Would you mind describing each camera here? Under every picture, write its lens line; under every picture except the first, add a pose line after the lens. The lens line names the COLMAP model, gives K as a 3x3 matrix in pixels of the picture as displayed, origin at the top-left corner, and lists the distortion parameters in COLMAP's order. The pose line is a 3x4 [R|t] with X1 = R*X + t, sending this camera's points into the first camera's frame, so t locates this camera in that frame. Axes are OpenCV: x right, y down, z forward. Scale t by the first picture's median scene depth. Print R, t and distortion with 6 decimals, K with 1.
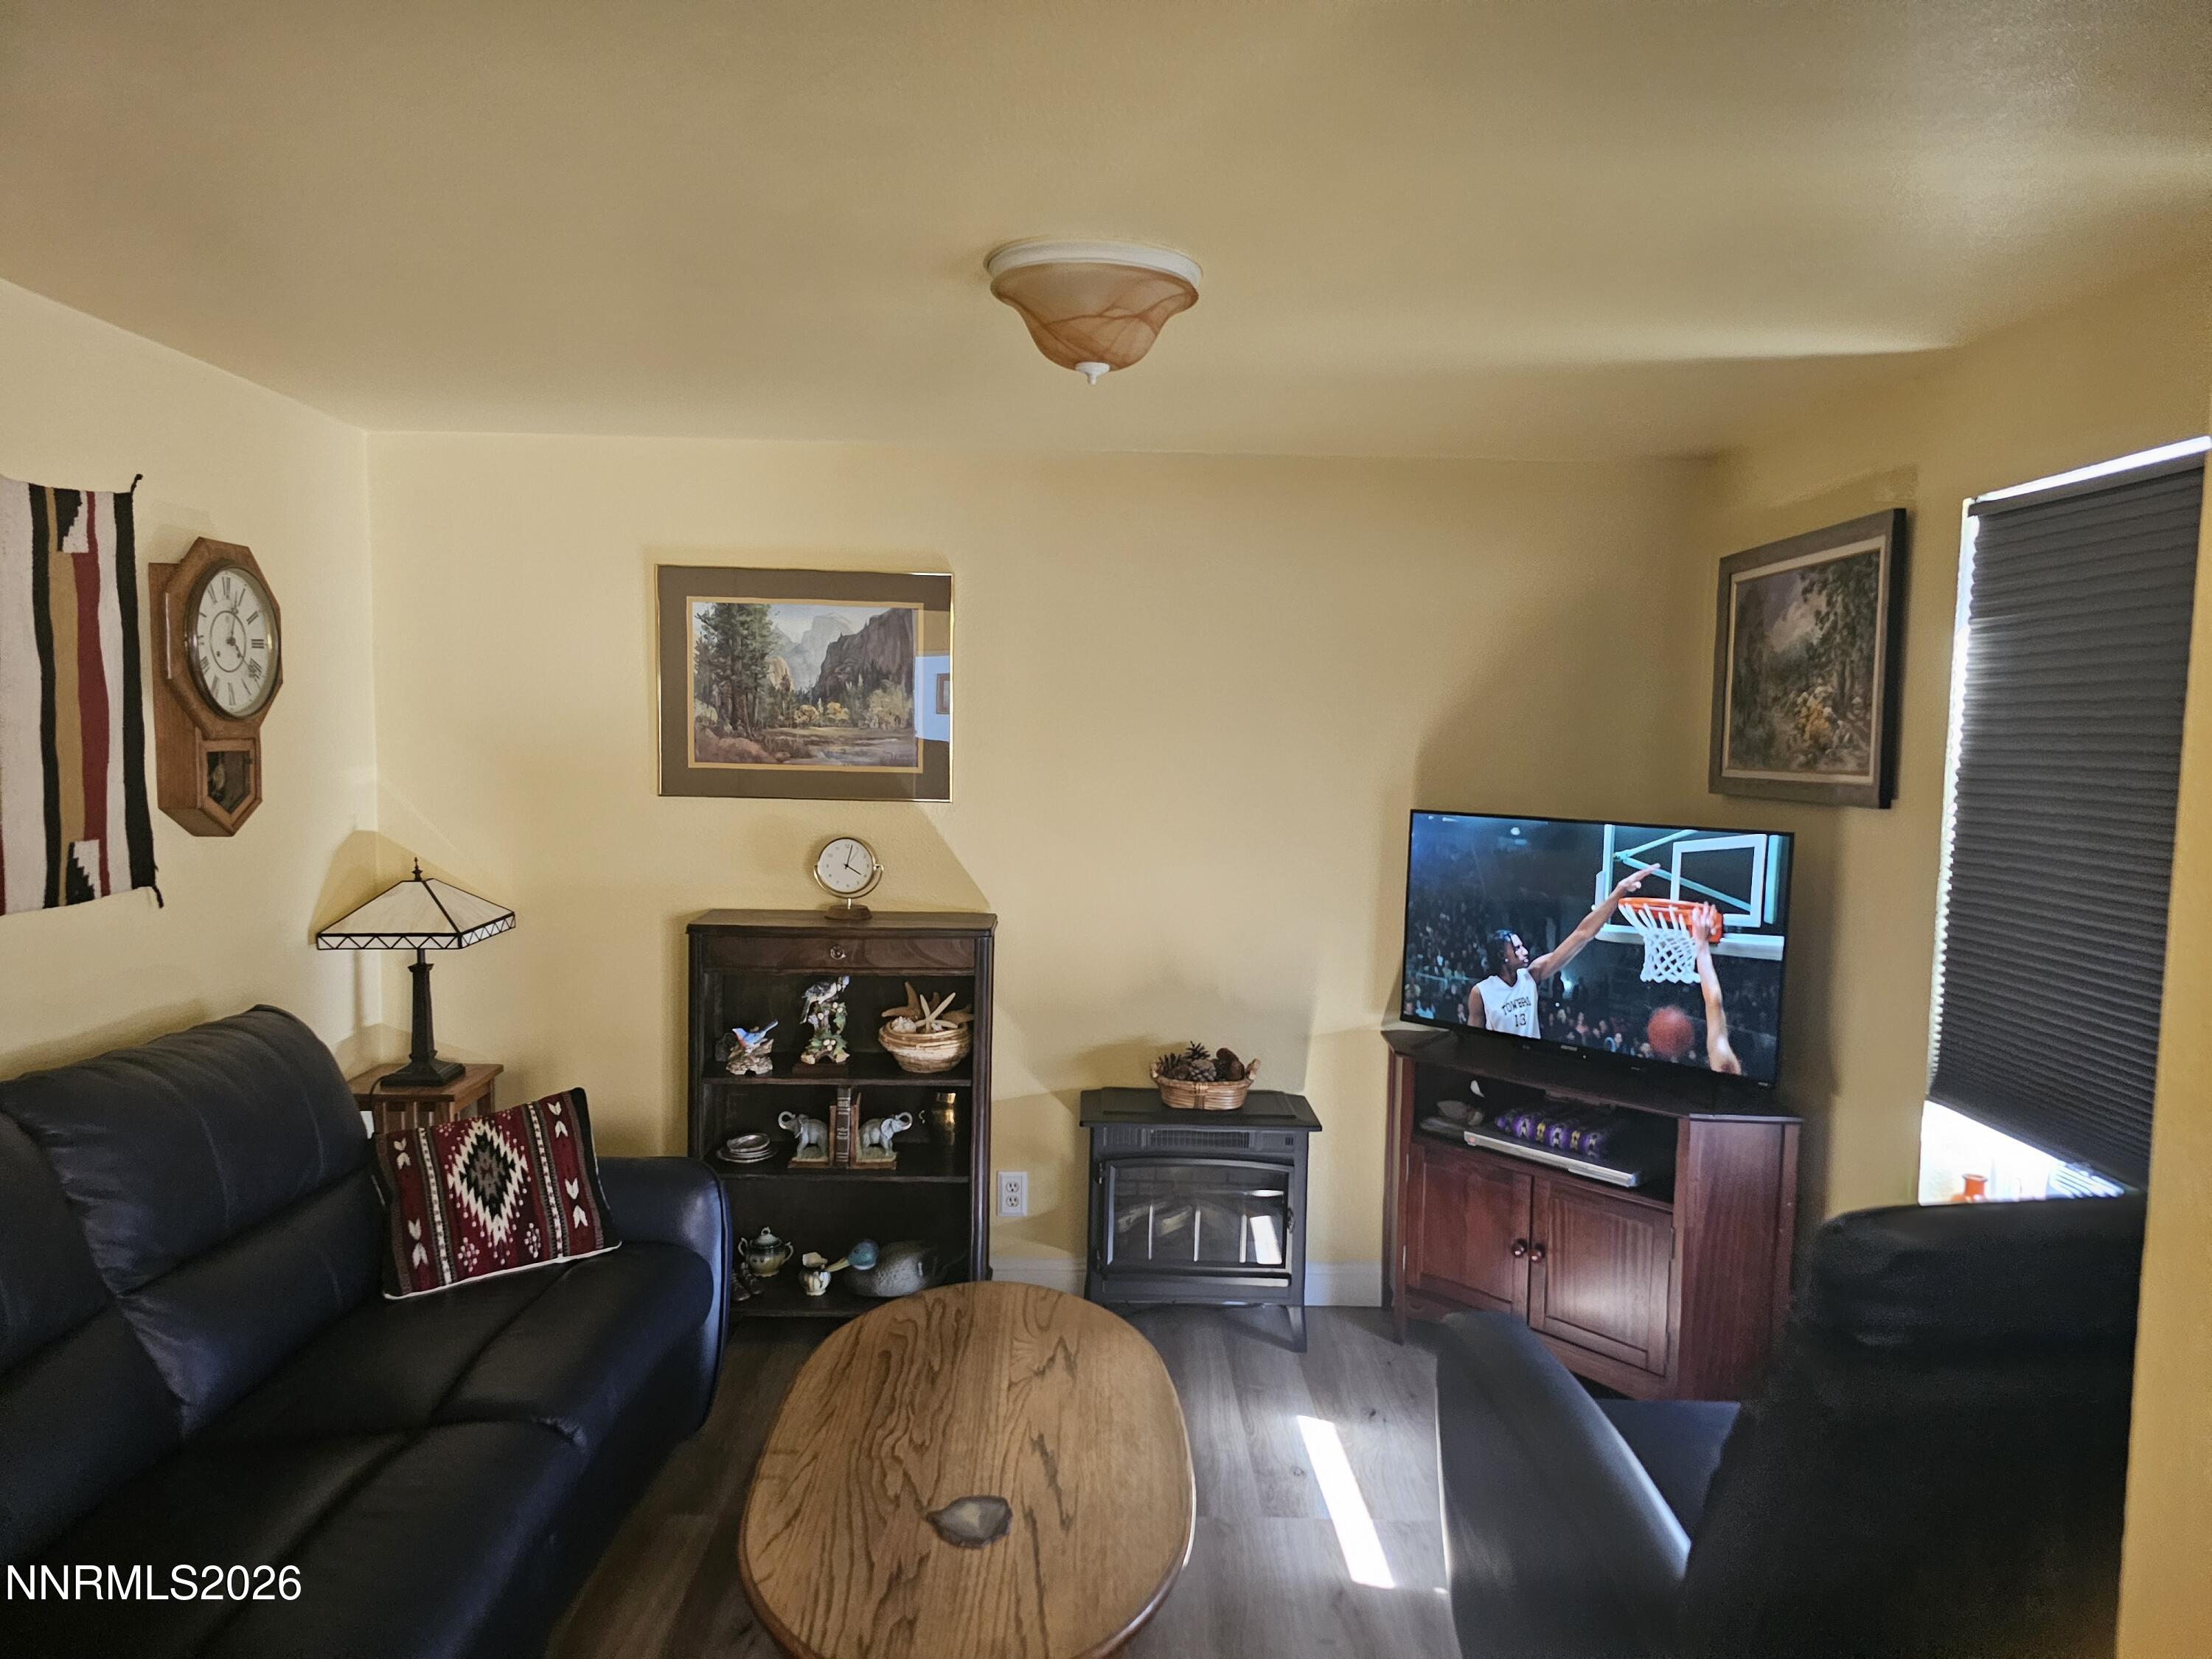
lens RADIAL K [[1478.2, 0, 1110.8], [0, 1478.2, 842.3], [0, 0, 1]] dist [0.059769, 0.000337]
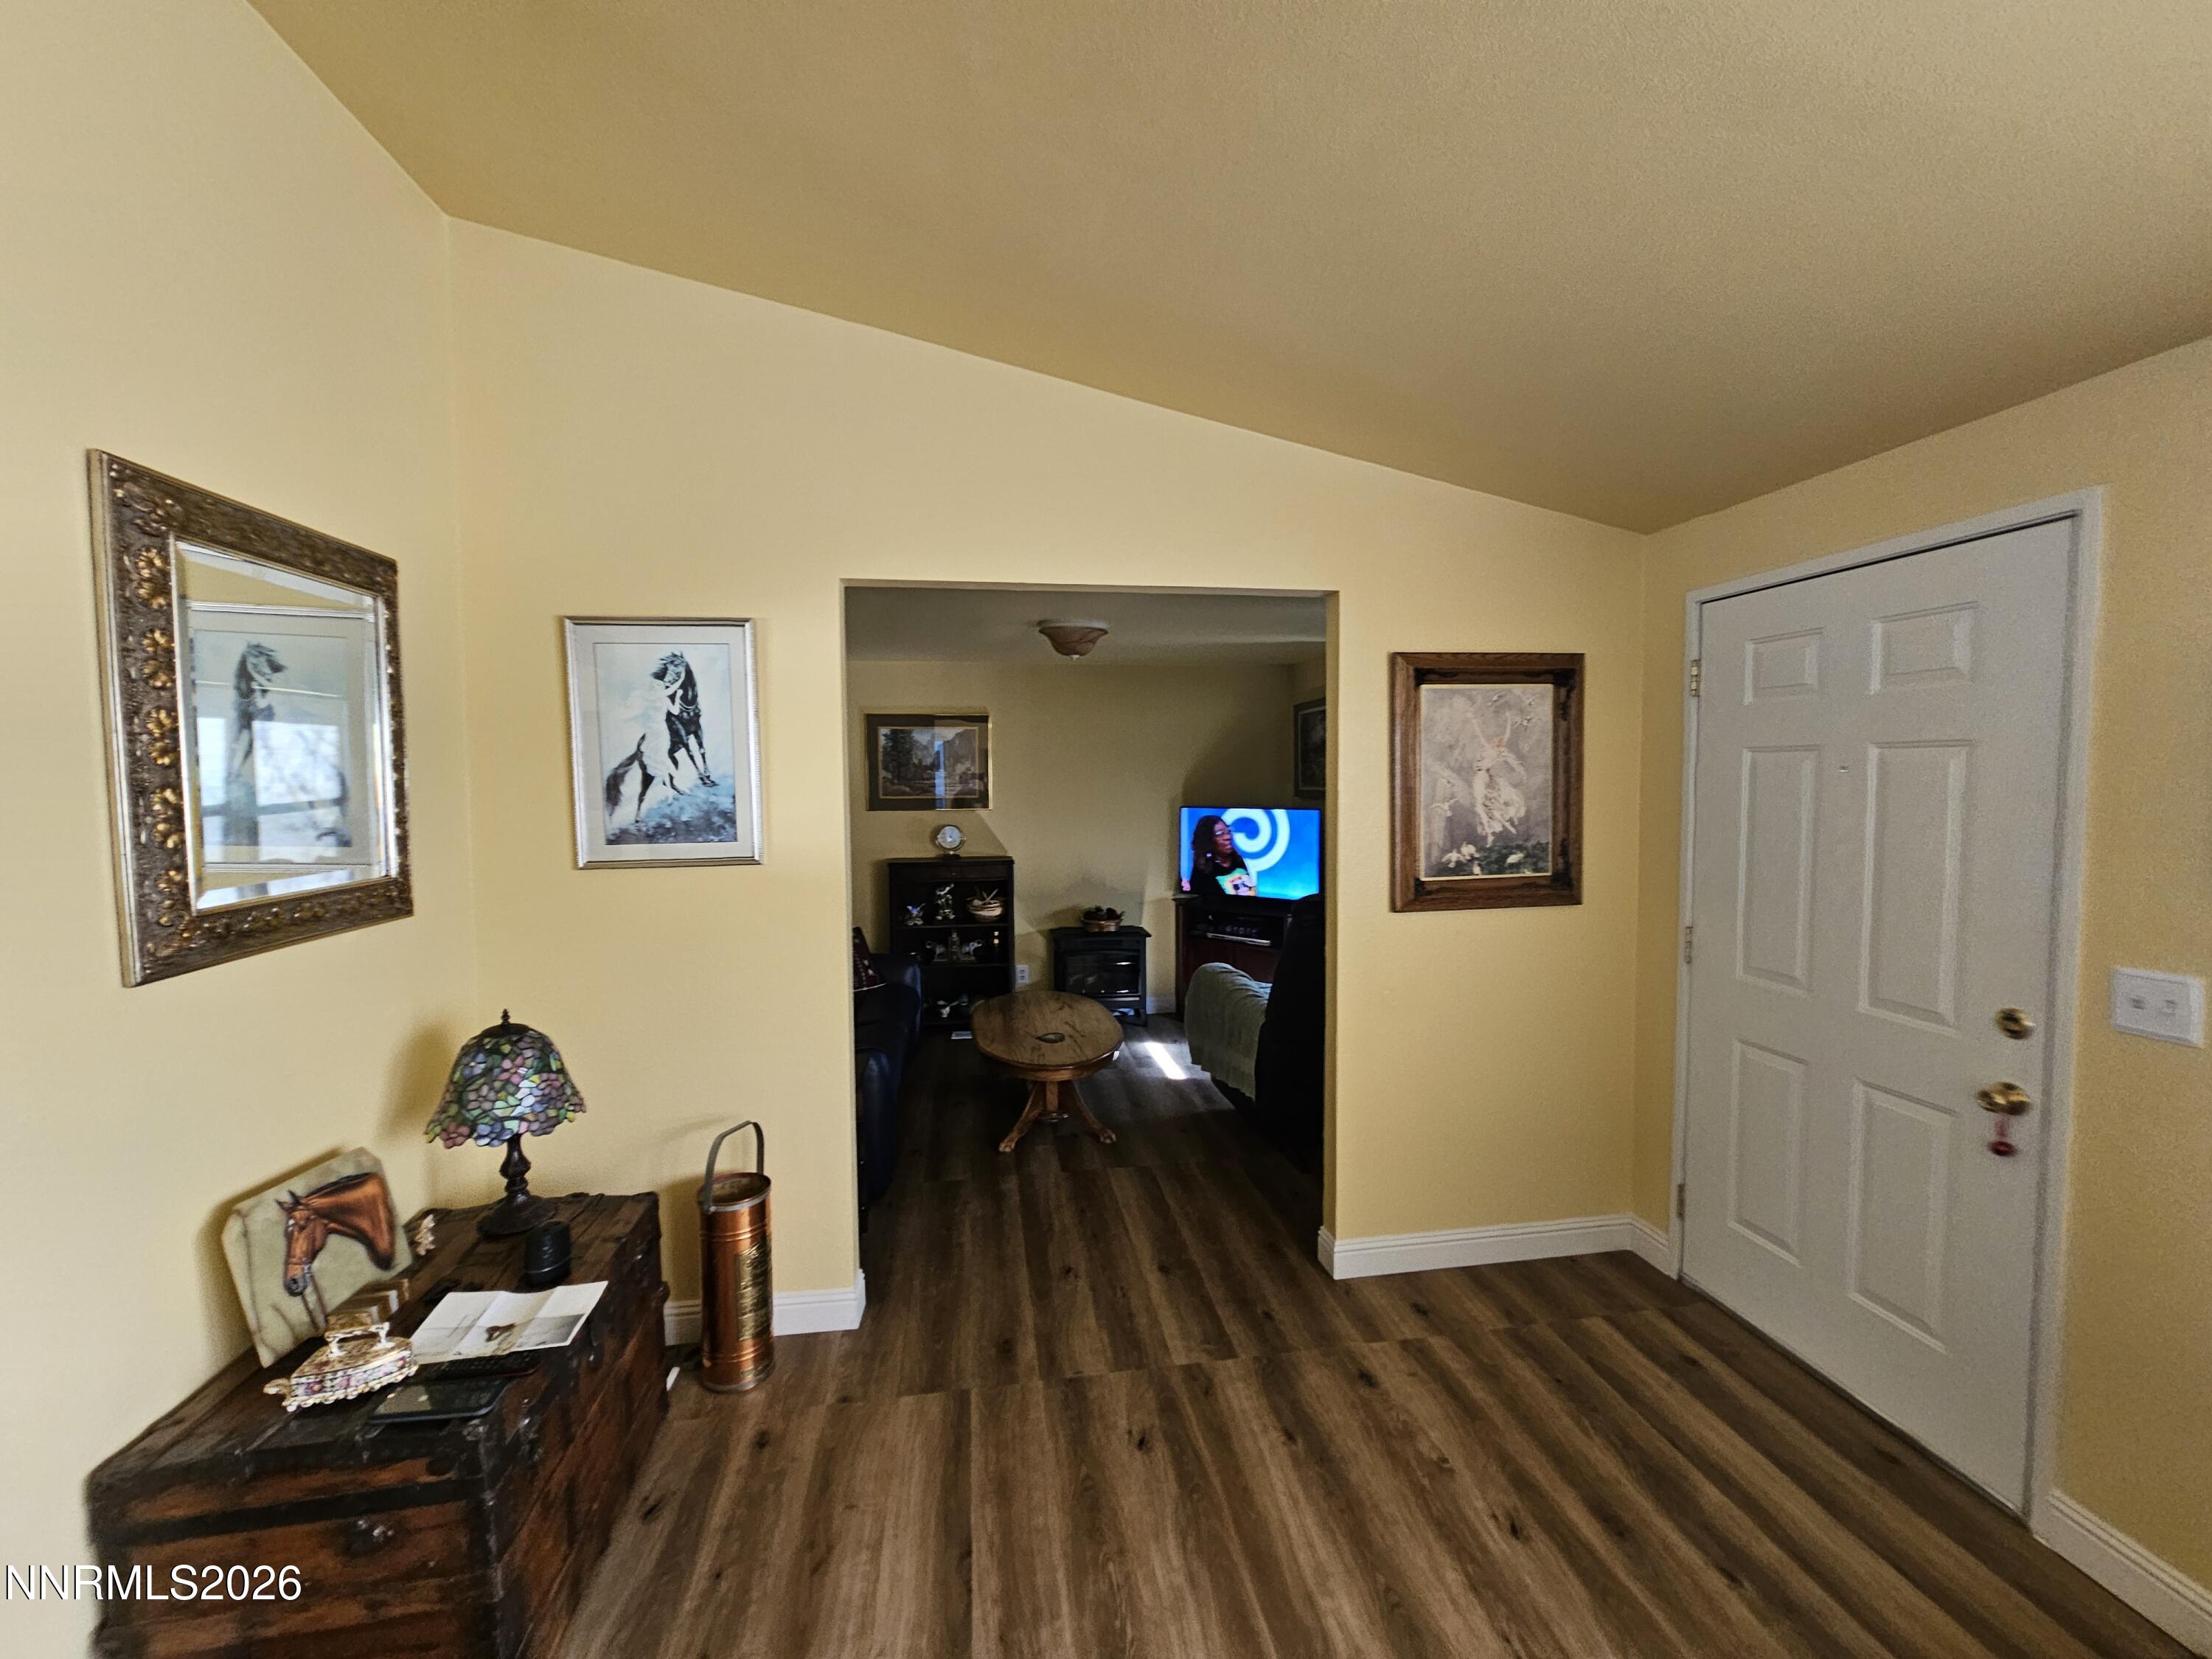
lens RADIAL K [[897.2, 0, 1106.5], [0, 897.2, 822.3], [0, 0, 1]] dist [-0.000605, -0.000002]
pose [[0.991588, -0.032403, 0.125314, -0.109444], [0.035570, 0.999100, -0.023113, 0.034089], [-0.124452, 0.027376, 0.991848, -0.465939]]
